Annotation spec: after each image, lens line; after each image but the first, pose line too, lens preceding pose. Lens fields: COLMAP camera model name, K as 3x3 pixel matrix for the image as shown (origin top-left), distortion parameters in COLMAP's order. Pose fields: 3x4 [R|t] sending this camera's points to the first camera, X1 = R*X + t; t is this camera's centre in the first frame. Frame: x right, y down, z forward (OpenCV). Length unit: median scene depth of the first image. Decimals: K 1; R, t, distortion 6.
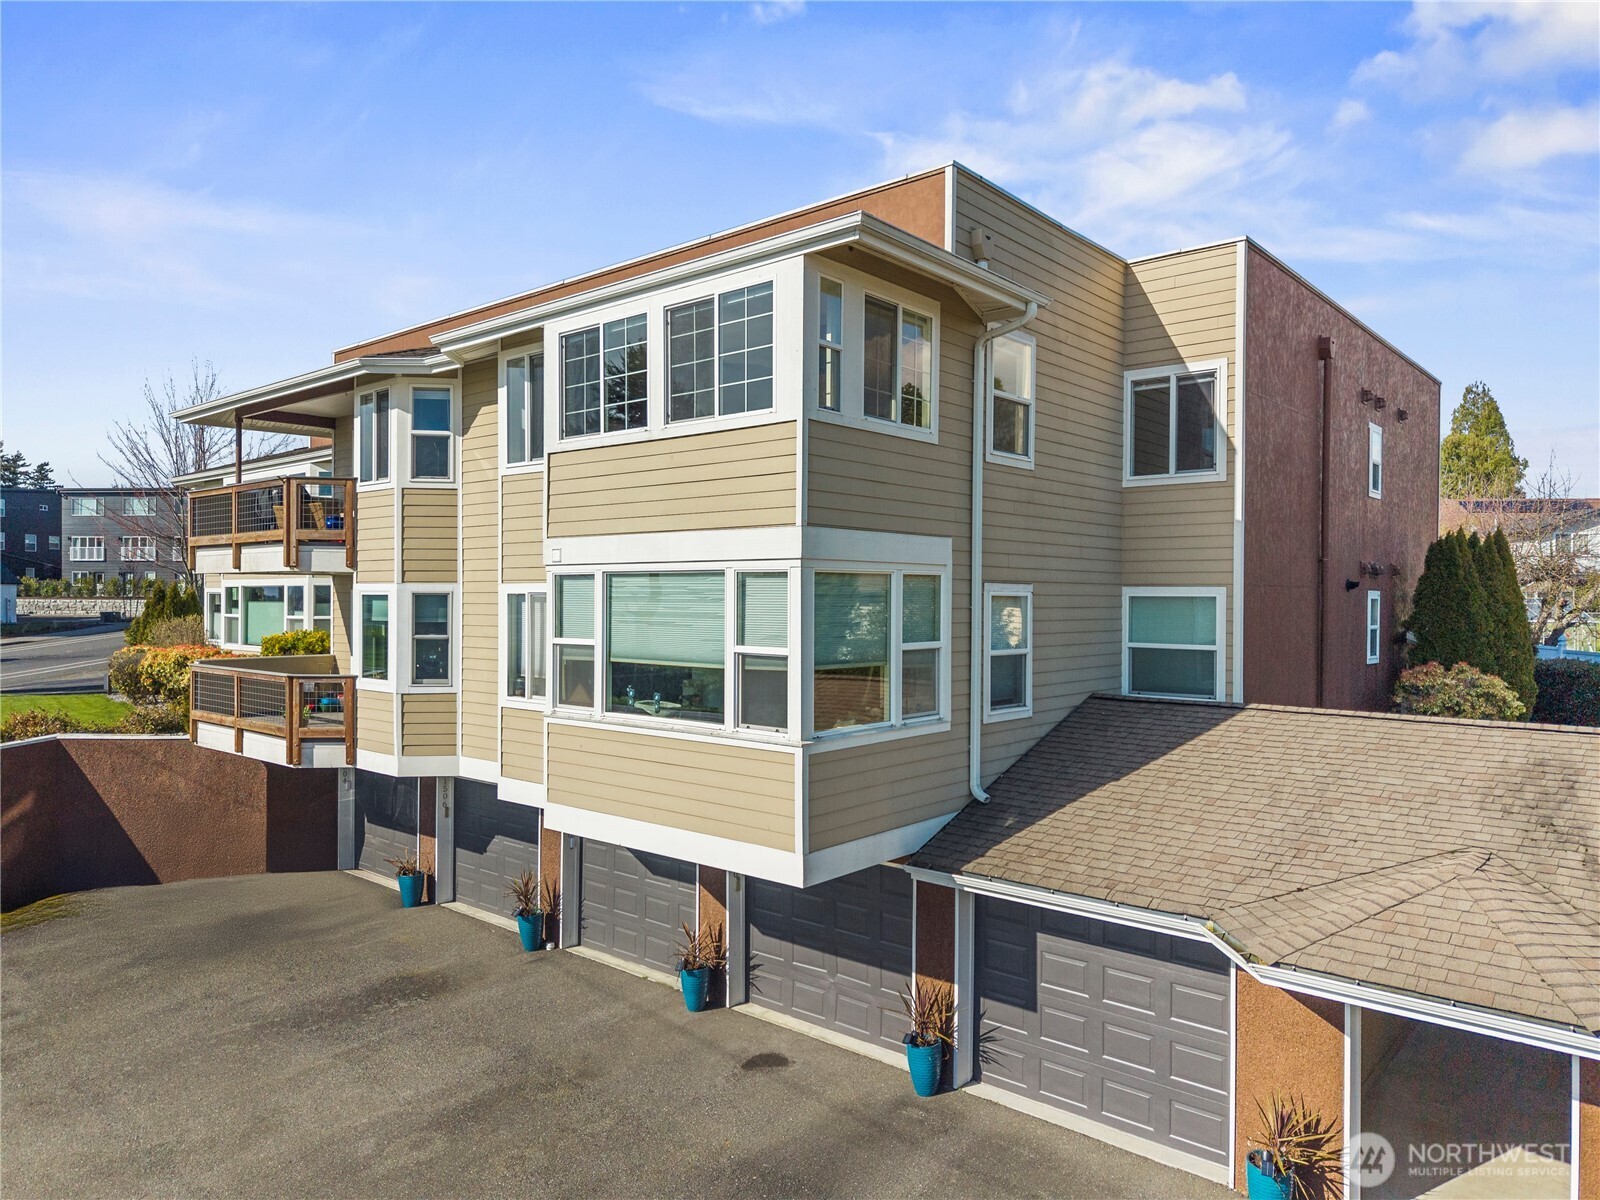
lens RADIAL K [[1087.9, 0, 800.0], [0, 1087.9, 600.0], [0, 0, 1]] dist [0.060226, -0.046285]
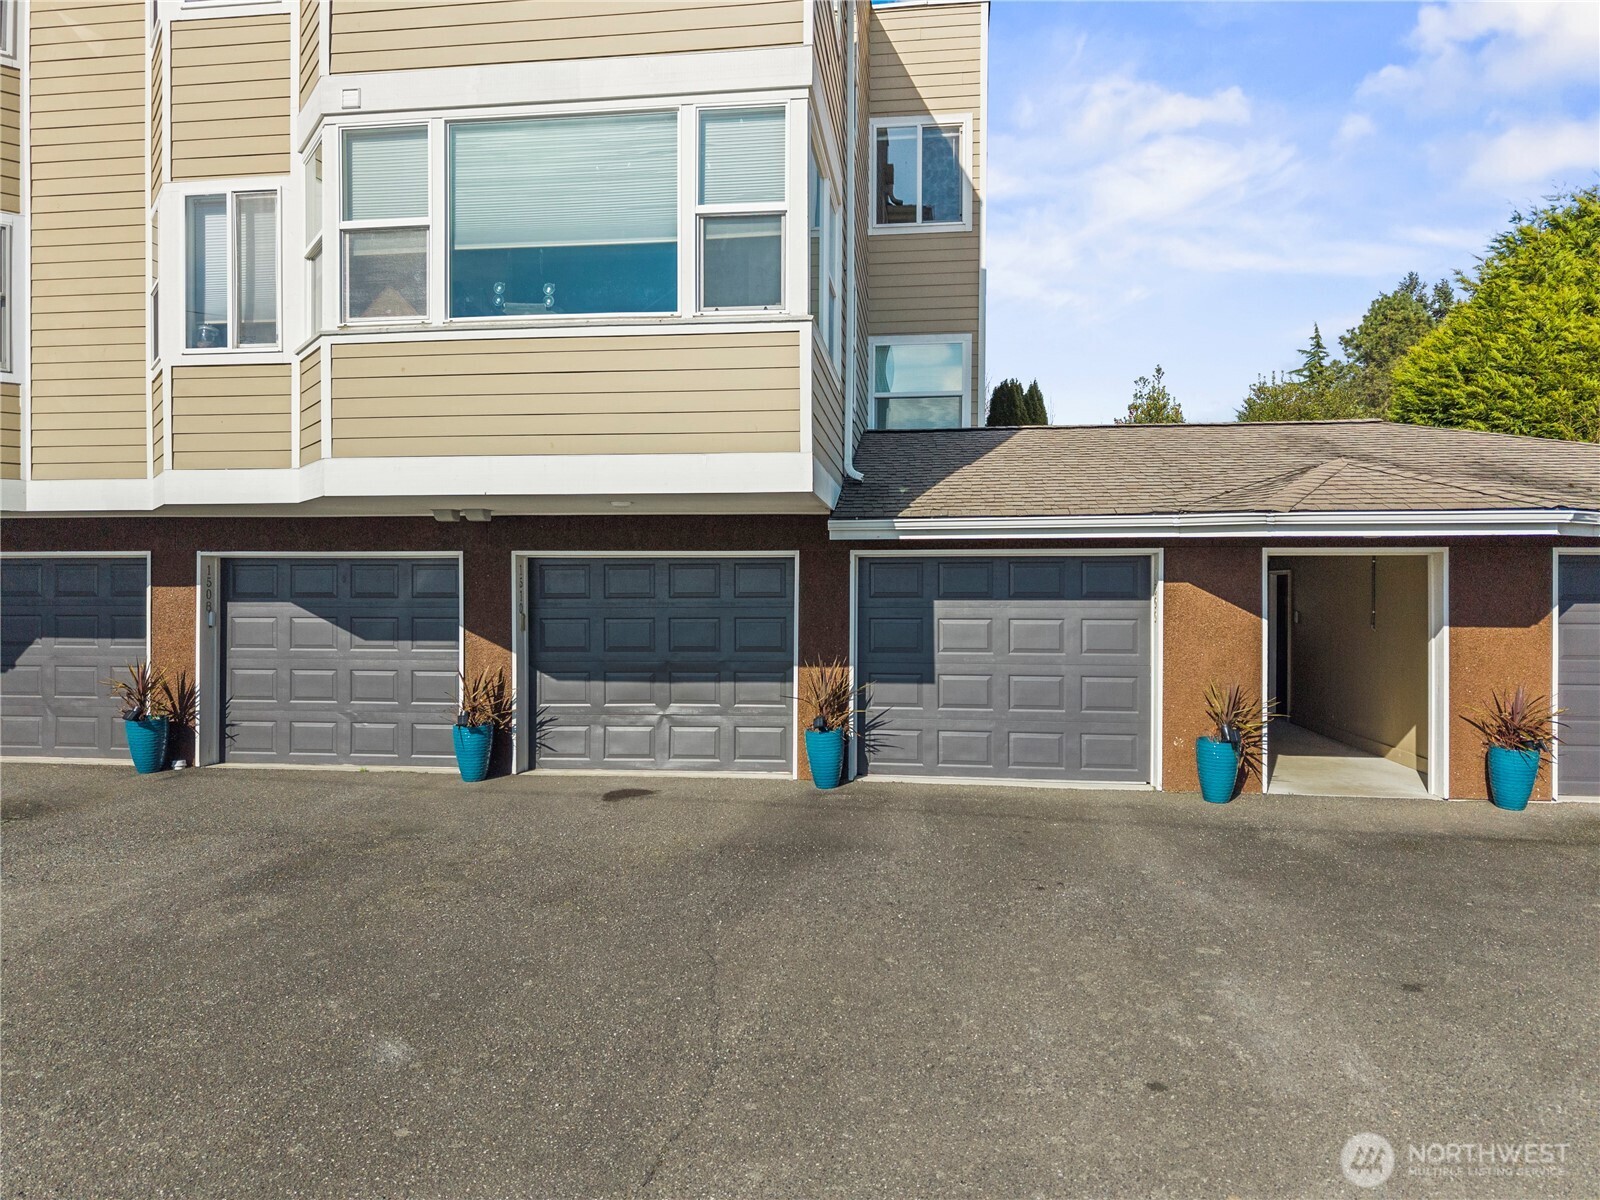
lens RADIAL K [[1056.2, 0, 800.0], [0, 1056.2, 600.0], [0, 0, 1]] dist [0.054766, -0.040051]
pose [[0.837167, -0.006633, 0.546907, -0.348218], [0.003961, 0.999974, 0.006064, 0.267491], [-0.546933, -0.002910, 0.837172, 0.264413]]
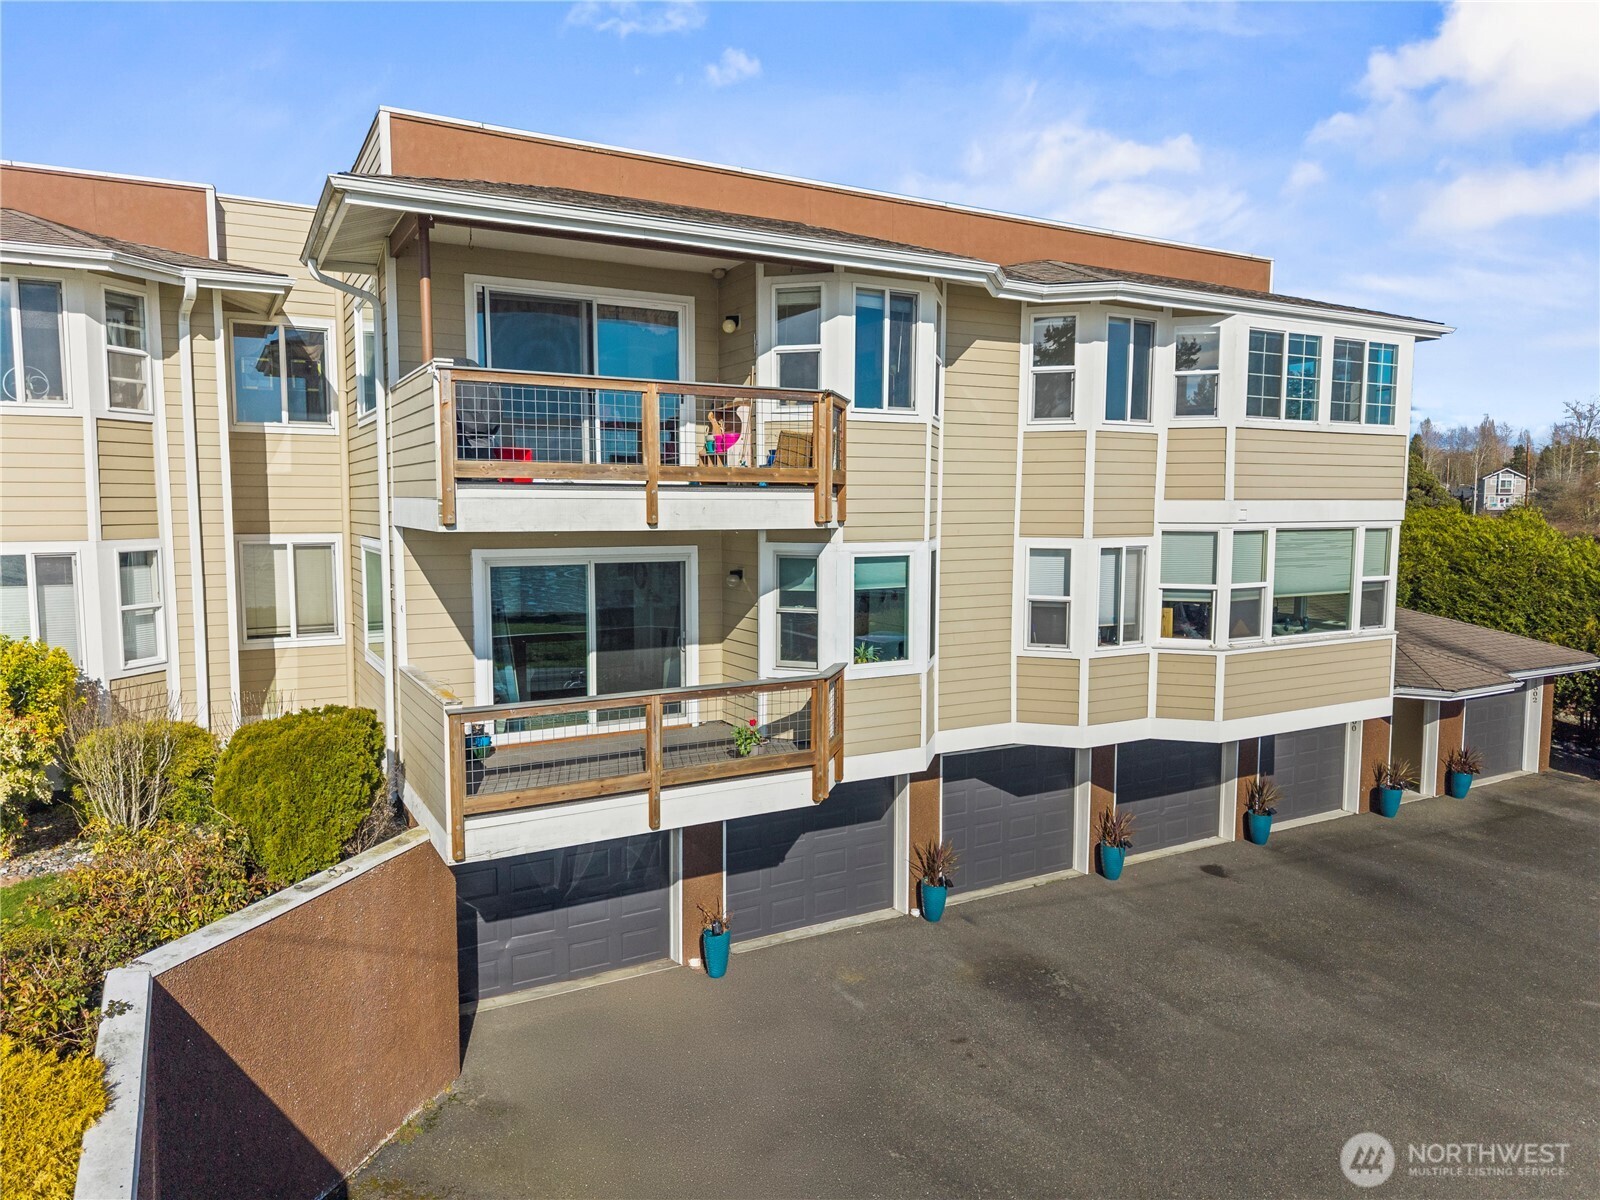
lens RADIAL K [[1070.3, 0, 800.0], [0, 1070.3, 600.0], [0, 0, 1]] dist [0.037920, -0.037321]
pose [[0.327868, -0.089632, 0.940462, -1.454789], [0.003173, 0.995588, 0.093780, -0.058406], [-0.944718, -0.027764, 0.326706, 1.039880]]
